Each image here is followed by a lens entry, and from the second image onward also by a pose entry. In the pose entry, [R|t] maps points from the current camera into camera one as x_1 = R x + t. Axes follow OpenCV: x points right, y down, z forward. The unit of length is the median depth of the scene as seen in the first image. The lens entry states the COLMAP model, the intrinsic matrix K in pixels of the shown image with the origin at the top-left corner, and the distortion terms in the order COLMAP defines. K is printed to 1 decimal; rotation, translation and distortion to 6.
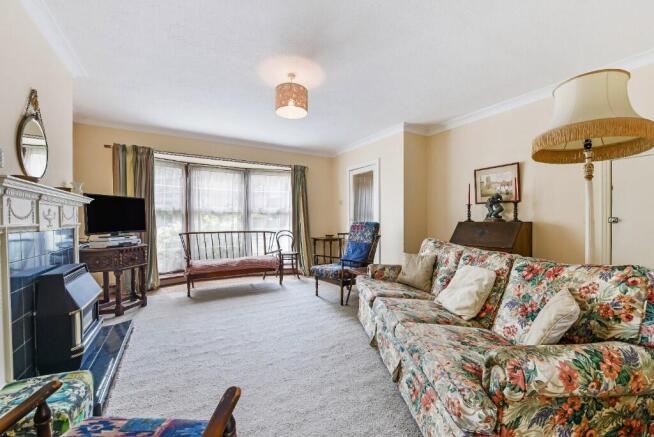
lens RADIAL K [[261.0, 0, 317.7], [0, 261.0, 223.3], [0, 0, 1]] dist [-0.003176, 0.001327]
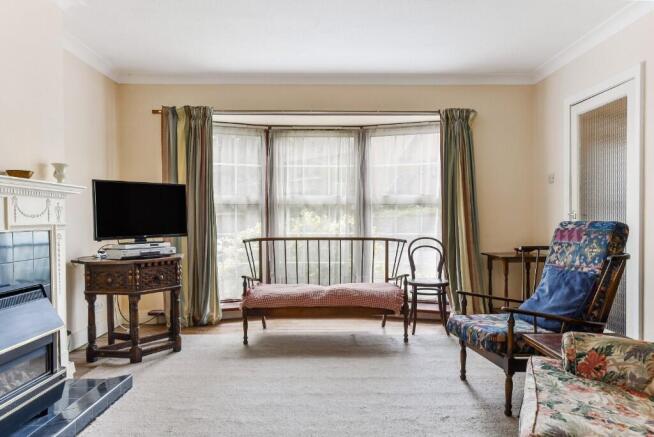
lens RADIAL K [[424.8, 0, 331.2], [0, 424.8, 228.2], [0, 0, 1]] dist [0.006263, 0.001104]
pose [[0.881636, 0.008483, -0.471854, 0.131192], [-0.002971, 0.999918, 0.012425, -0.001343], [0.471921, -0.009553, 0.881589, 0.201023]]
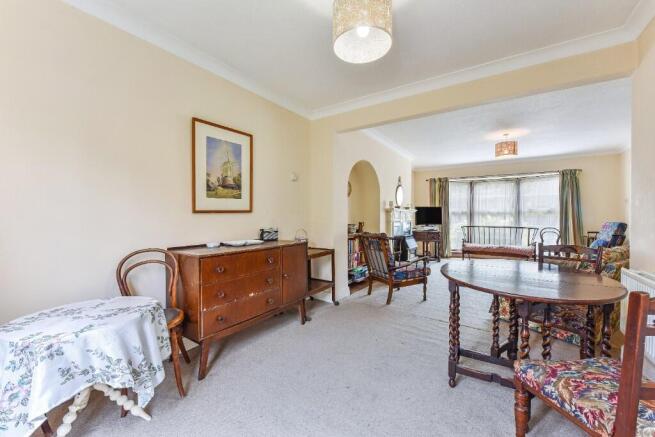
lens RADIAL K [[261.4, 0, 333.9], [0, 261.4, 220.5], [0, 0, 1]] dist [-0.003176, 0.001327]
pose [[0.463920, 0.018290, -0.885688, 0.561931], [-0.011286, 0.999828, 0.014736, -0.013950], [0.885805, 0.003159, 0.464047, -0.490215]]
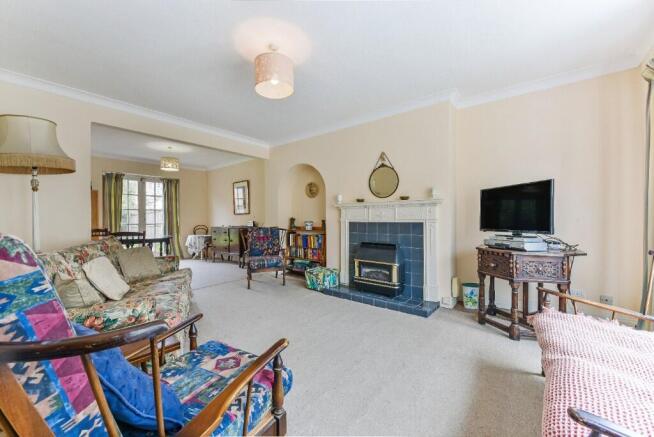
lens RADIAL K [[249.0, 0, 331.6], [0, 249.0, 223.4], [0, 0, 1]] dist [-0.032309, 0.000409]
pose [[-0.917702, 0.012939, -0.397058, 0.021834], [0.002027, 0.999609, 0.027888, -0.006914], [0.397264, 0.024788, -0.917370, 1.097173]]
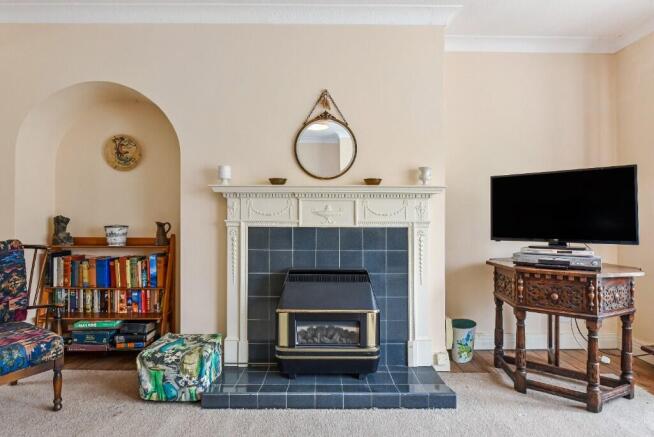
lens RADIAL K [[325.6, 0, 327.4], [0, 325.6, 218.0], [0, 0, 1]] dist [-0.017861, 0.002355]
pose [[-0.473814, -0.001997, -0.880623, 0.019542], [-0.012006, 0.999919, 0.004192, -0.005105], [0.880543, 0.012558, -0.473799, 0.680571]]
